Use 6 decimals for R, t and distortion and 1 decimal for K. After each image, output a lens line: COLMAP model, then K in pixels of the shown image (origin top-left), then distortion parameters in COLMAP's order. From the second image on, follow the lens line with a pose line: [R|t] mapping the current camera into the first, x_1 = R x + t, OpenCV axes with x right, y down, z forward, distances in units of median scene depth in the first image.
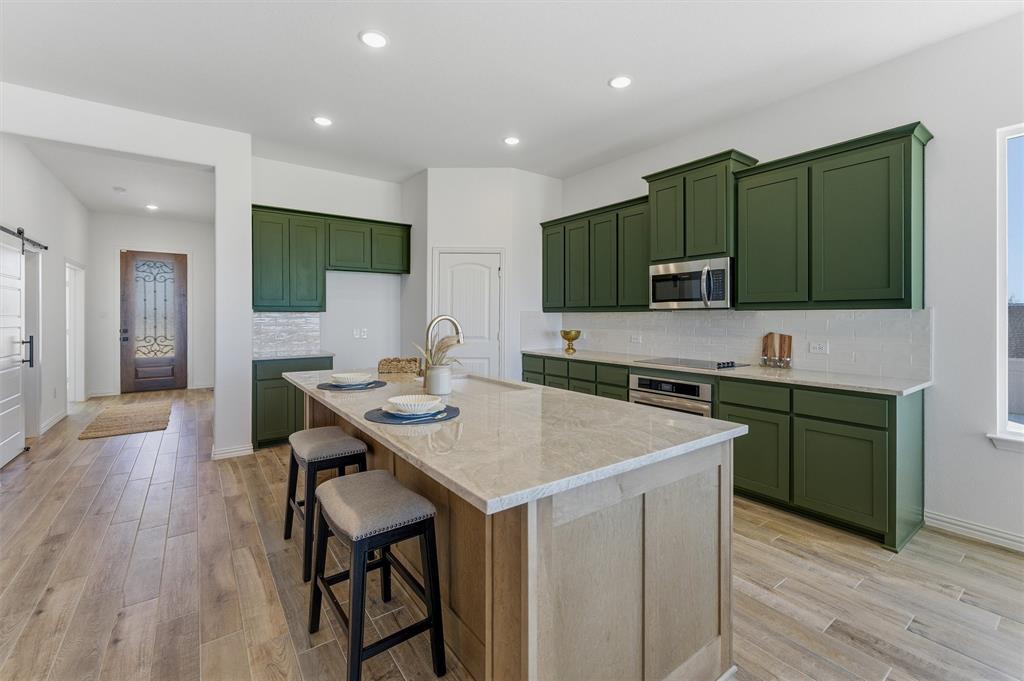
lens RADIAL K [[436.9, 0, 514.4], [0, 436.9, 316.7], [0, 0, 1]] dist [-0.003023, -0.000640]
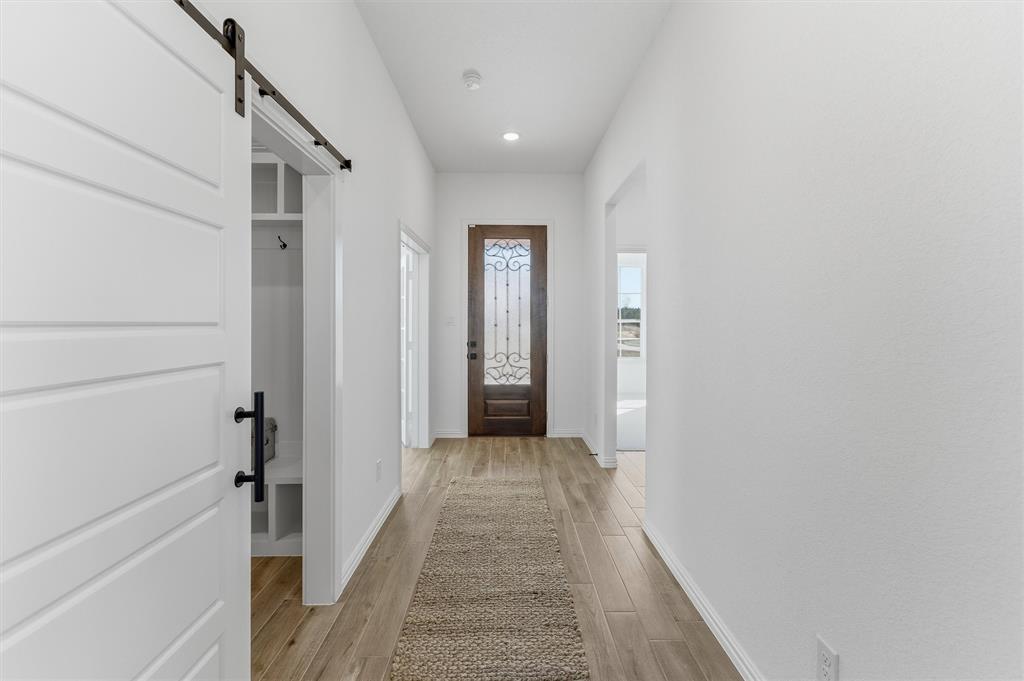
lens RADIAL K [[440.6, 0, 512.5], [0, 440.6, 319.8], [0, 0, 1]] dist [-0.001102, -0.000080]
pose [[0.813758, -0.003716, -0.581192, -0.517238], [0.000356, 0.999983, -0.005896, -0.001775], [0.581204, 0.004591, 0.813745, 0.554402]]
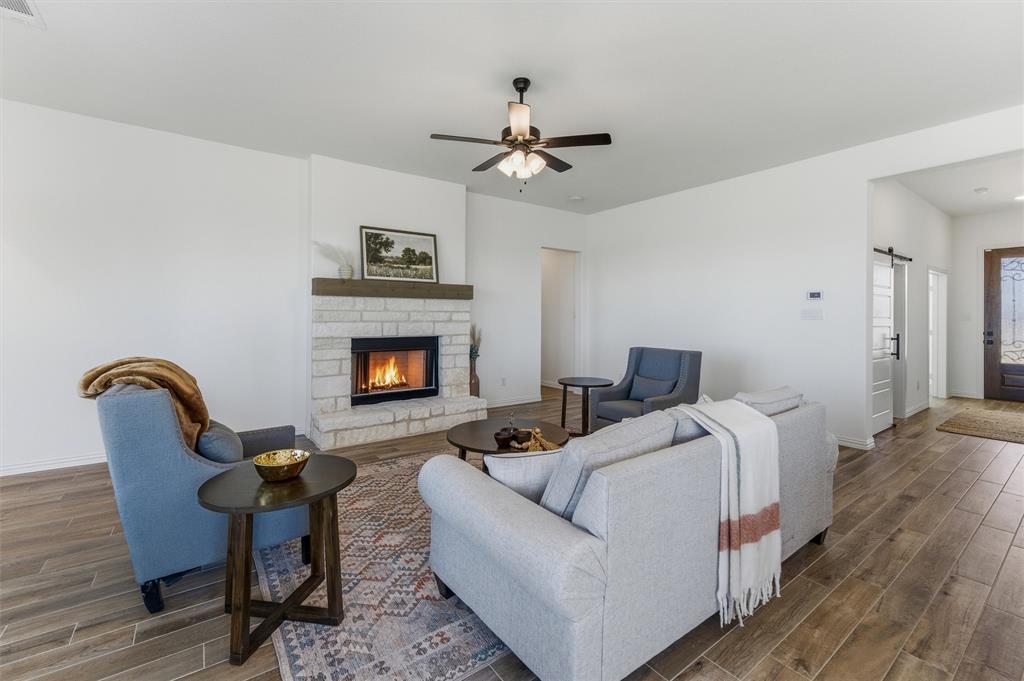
lens RADIAL K [[436.9, 0, 514.4], [0, 436.9, 316.7], [0, 0, 1]] dist [-0.003023, -0.000640]
pose [[-0.002510, 0.000449, -0.999997, 0.074841], [-0.004792, 0.999988, 0.000461, 0.000204], [0.999985, 0.004793, -0.002507, -0.048459]]
